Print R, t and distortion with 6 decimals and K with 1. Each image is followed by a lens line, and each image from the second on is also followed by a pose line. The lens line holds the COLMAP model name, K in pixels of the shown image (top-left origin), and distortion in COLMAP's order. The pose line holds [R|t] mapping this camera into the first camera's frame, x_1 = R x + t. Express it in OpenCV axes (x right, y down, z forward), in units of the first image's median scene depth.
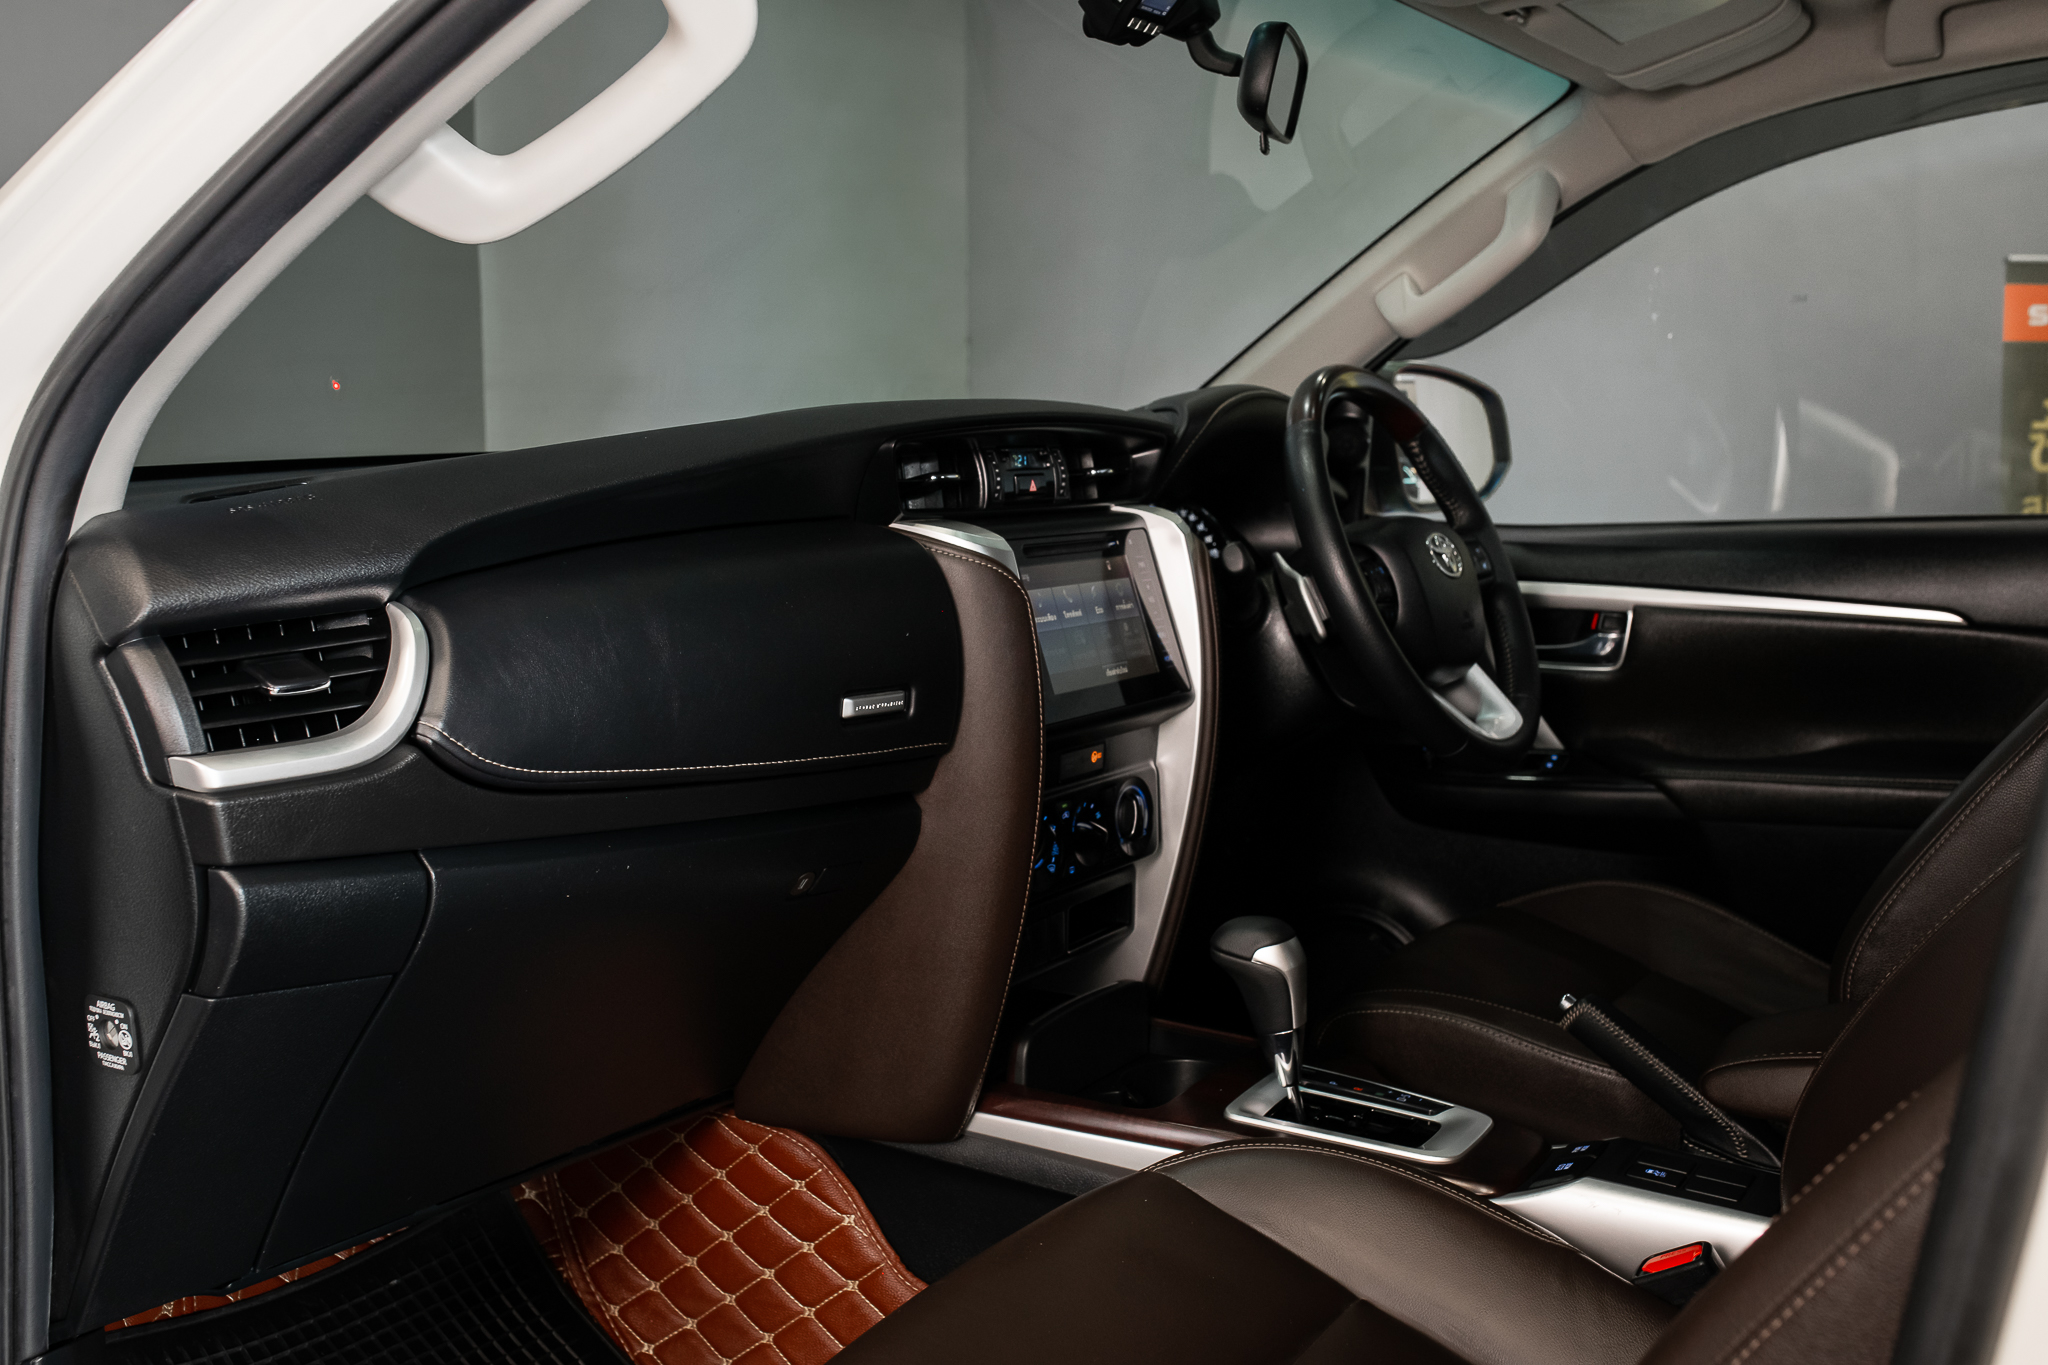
lens RADIAL K [[1973.3, 0, 1025.4], [0, 1973.3, 689.6], [0, 0, 1]] dist [-0.030770, 0.000000]
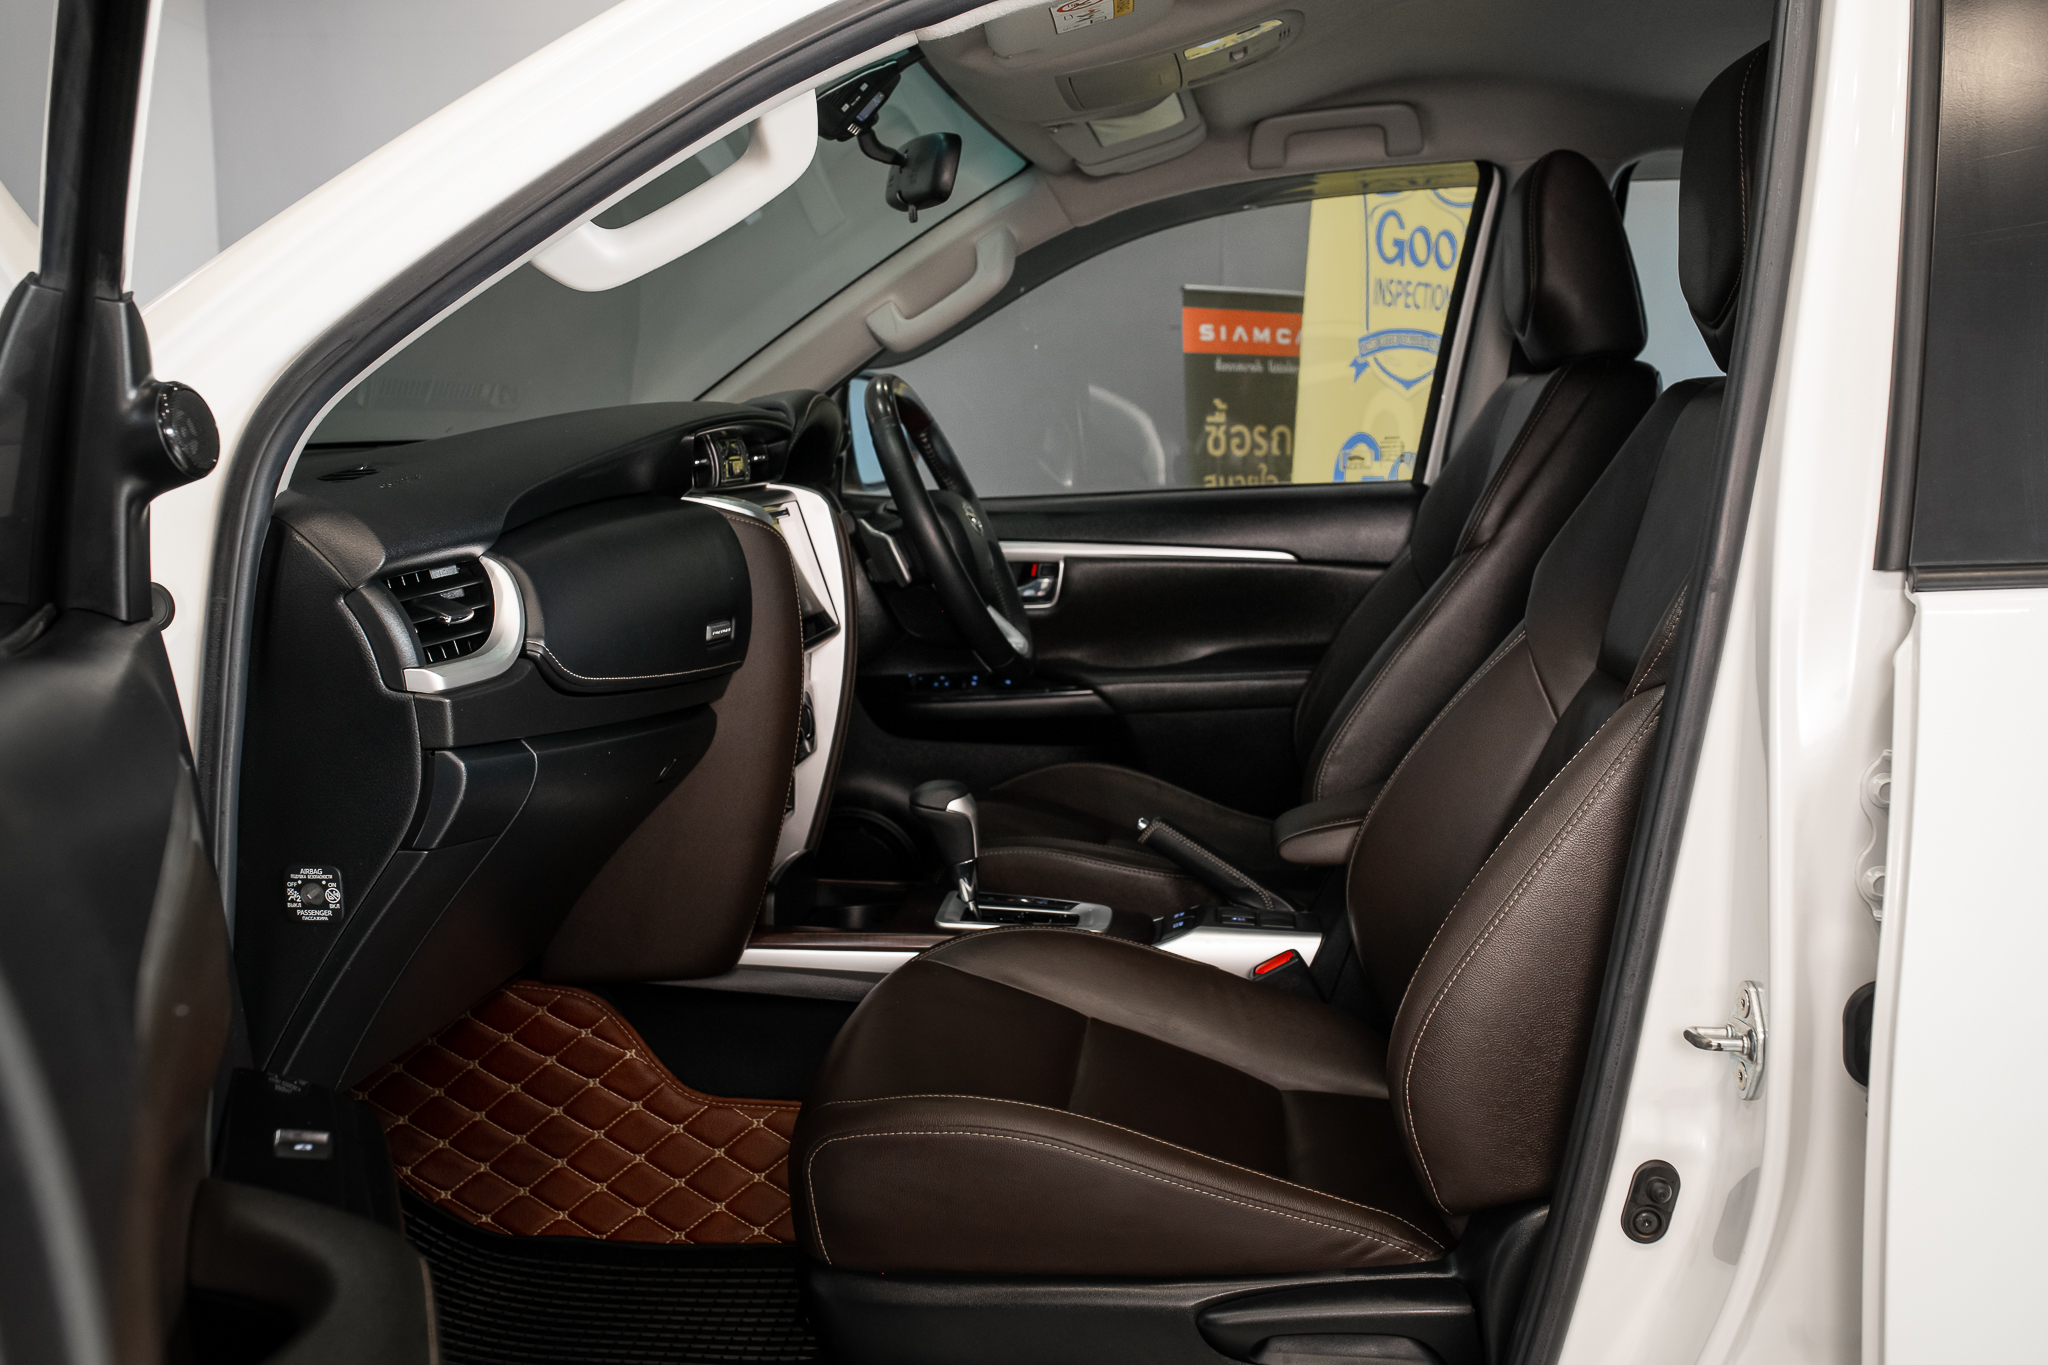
lens RADIAL K [[1973.3, 0, 1023.8], [0, 1973.3, 681.5], [0, 0, 1]] dist [-0.030770, 0.000000]
pose [[0.898871, -0.056018, 0.434619, -0.390620], [0.056388, 0.998336, 0.012054, 0.030759], [-0.434571, 0.013672, 0.900534, -0.239447]]
